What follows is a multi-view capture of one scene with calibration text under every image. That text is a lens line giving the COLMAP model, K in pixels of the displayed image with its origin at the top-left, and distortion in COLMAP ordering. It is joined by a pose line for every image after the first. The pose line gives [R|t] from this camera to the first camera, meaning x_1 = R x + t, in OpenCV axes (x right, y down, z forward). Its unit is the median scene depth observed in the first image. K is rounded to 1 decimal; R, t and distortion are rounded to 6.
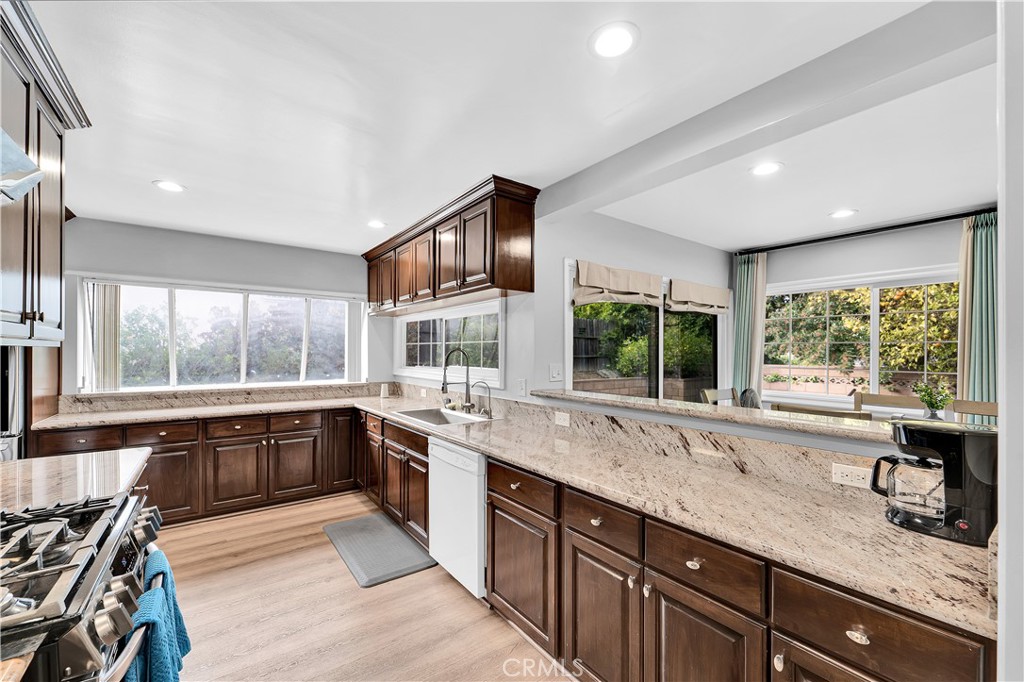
lens RADIAL K [[410.5, 0, 507.4], [0, 410.5, 353.6], [0, 0, 1]] dist [-0.000172, -0.000408]
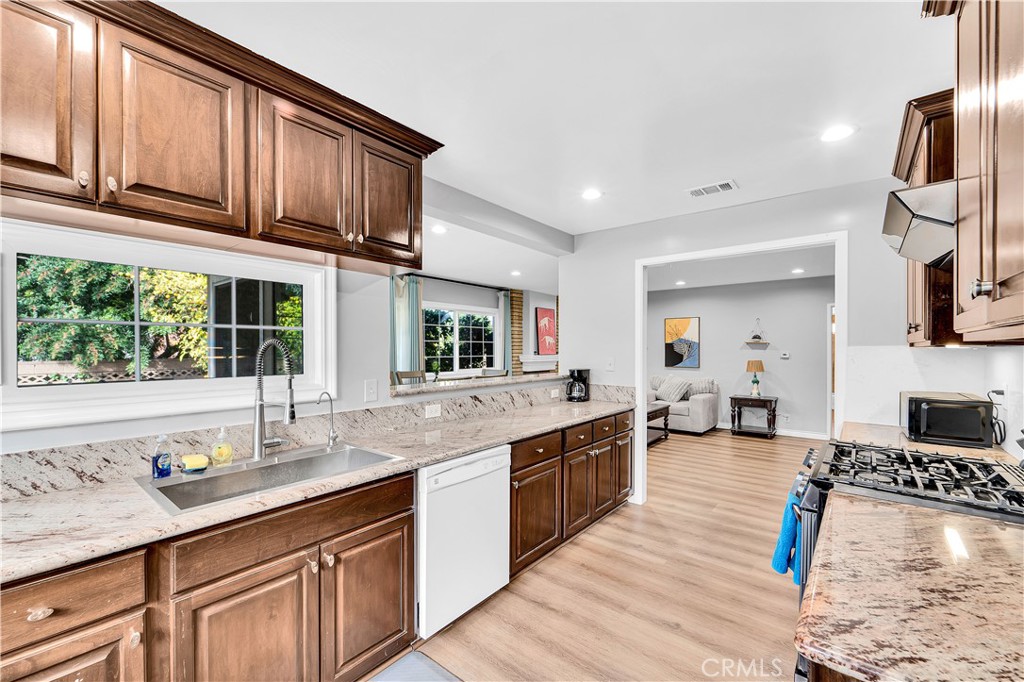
lens RADIAL K [[419.5, 0, 506.9], [0, 419.5, 343.6], [0, 0, 1]] dist [0.002293, -0.002877]
pose [[-0.246351, 0.002179, 0.969178, -0.783892], [0.001795, 0.999997, -0.001792, -0.010102], [-0.969179, 0.001299, -0.246354, 0.886534]]
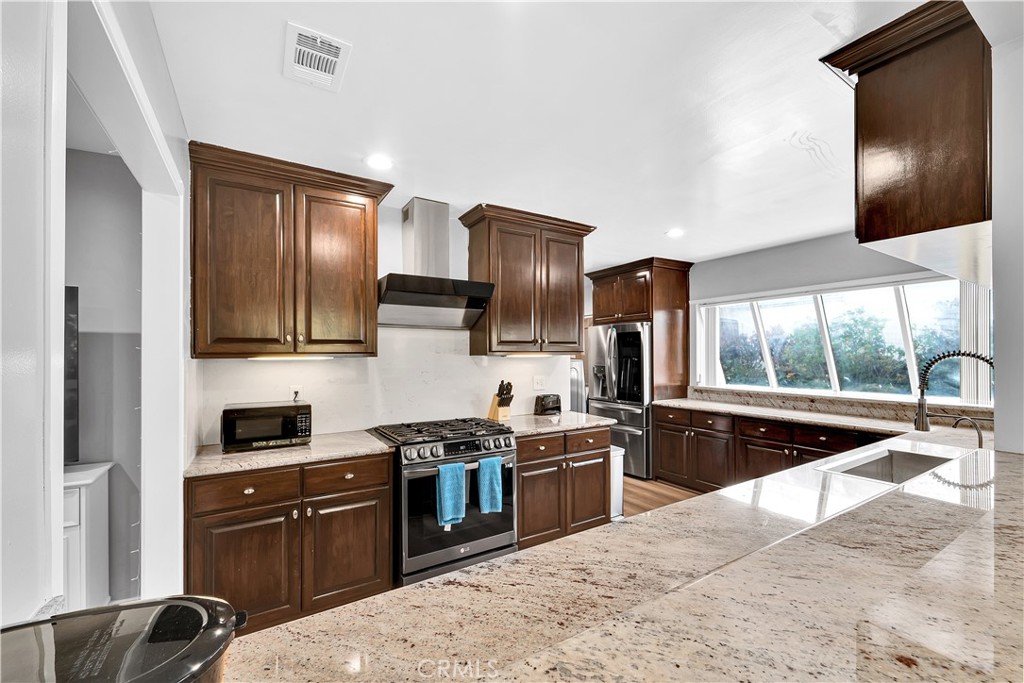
lens RADIAL K [[419.5, 0, 512.5], [0, 419.5, 354.3], [0, 0, 1]] dist [0.002293, -0.002877]
pose [[-0.079278, -0.004537, -0.996842, 0.477407], [-0.000824, 0.999990, -0.004486, -0.006280], [0.996852, 0.000466, -0.079281, 0.481813]]
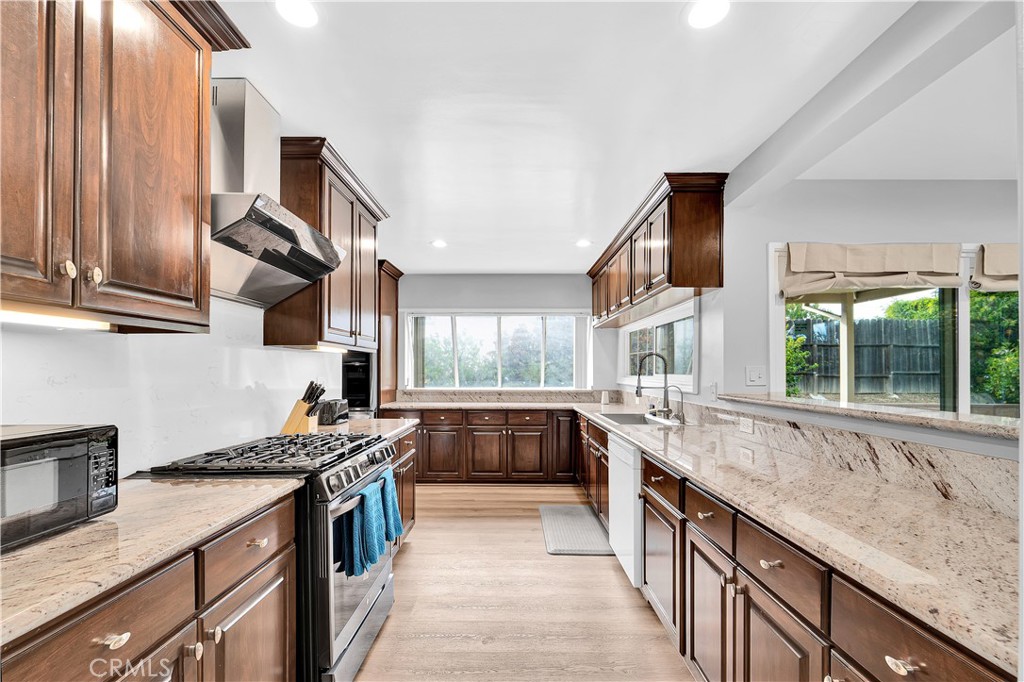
lens RADIAL K [[419.5, 0, 515.0], [0, 419.5, 371.8], [0, 0, 1]] dist [0.002293, -0.002877]
pose [[0.806957, -0.001340, -0.590609, 0.215167], [-0.000880, 0.999994, -0.003470, 0.038318], [0.590609, 0.003320, 0.806951, -0.024304]]
